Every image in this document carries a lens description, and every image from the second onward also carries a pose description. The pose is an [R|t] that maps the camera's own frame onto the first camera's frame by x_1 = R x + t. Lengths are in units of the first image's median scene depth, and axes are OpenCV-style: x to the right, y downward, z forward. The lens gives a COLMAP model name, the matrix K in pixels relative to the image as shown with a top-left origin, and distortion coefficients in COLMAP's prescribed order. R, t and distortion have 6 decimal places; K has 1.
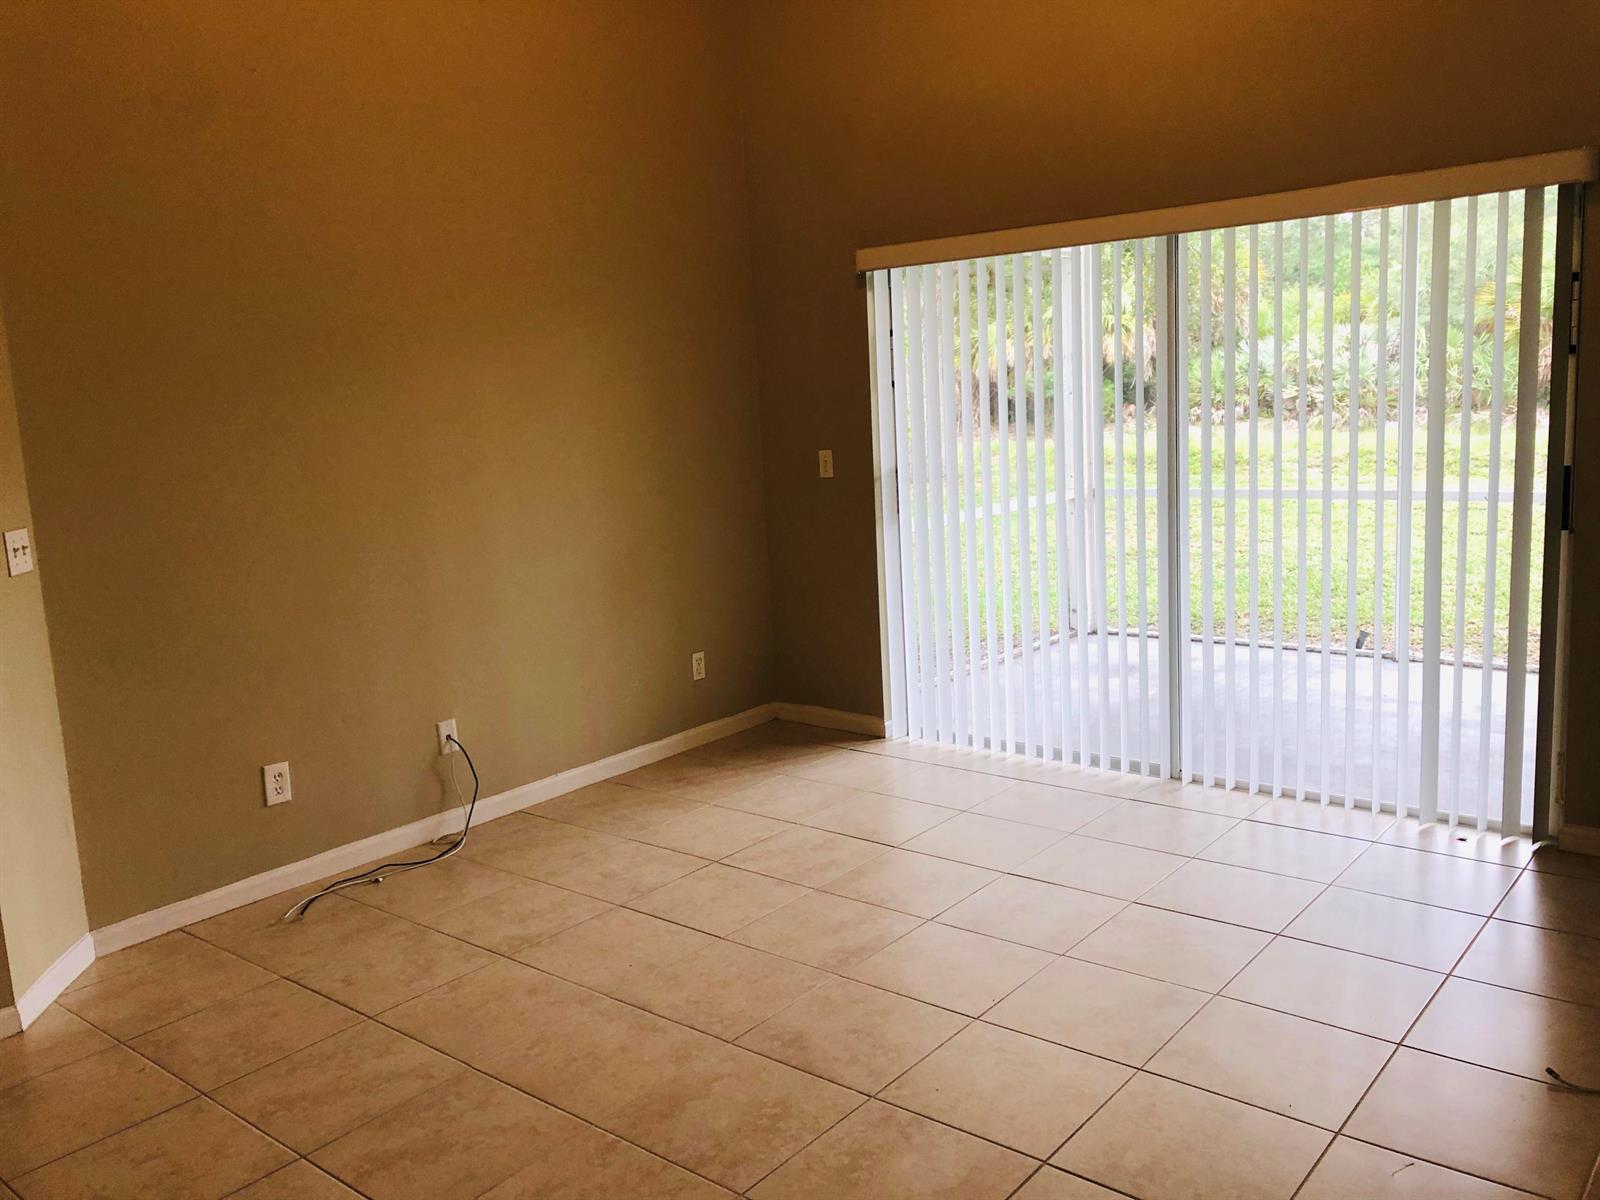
lens RADIAL K [[1301.3, 0, 799.0], [0, 1301.3, 600.5], [0, 0, 1]] dist [0.036919, -0.027091]
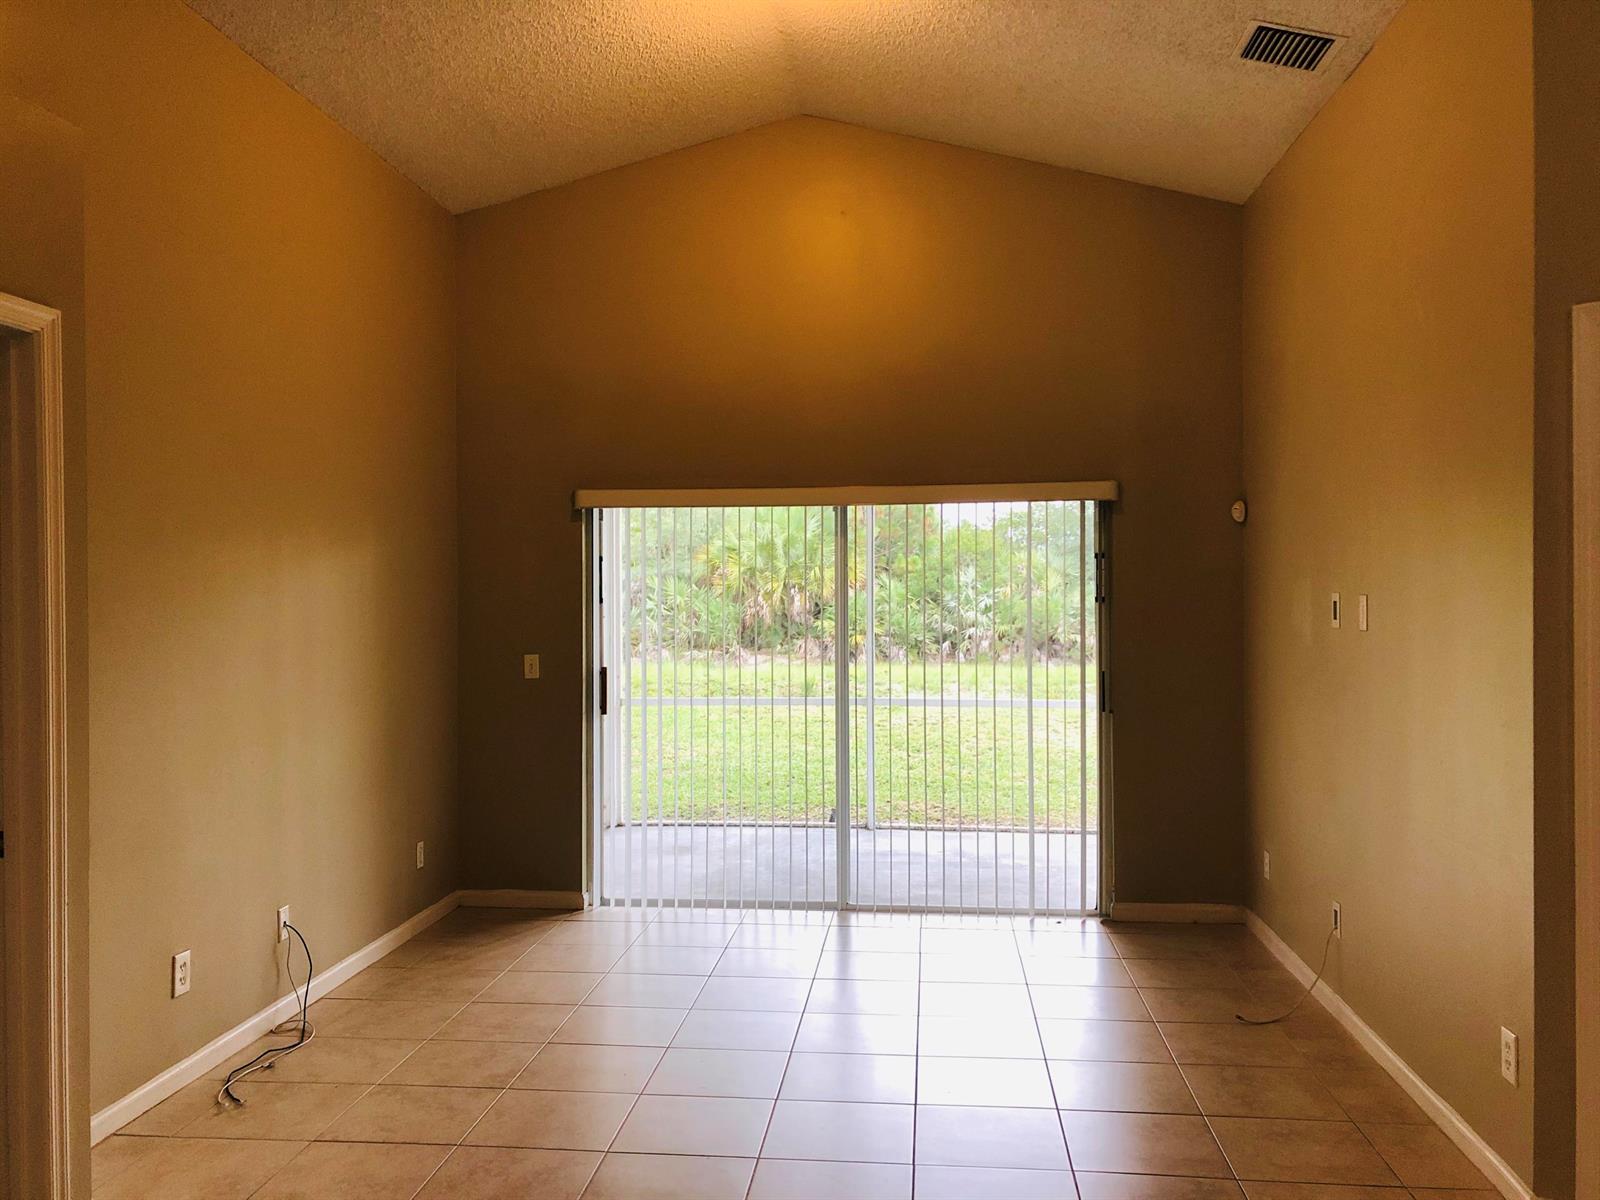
lens RADIAL K [[1301.3, 0, 807.9], [0, 1301.3, 593.3], [0, 0, 1]] dist [0.036919, -0.027091]
pose [[0.837377, 0.047733, 0.544538, -0.444164], [0.051596, 0.984830, -0.165672, 0.036894], [-0.544186, 0.166826, 0.822211, -0.092340]]
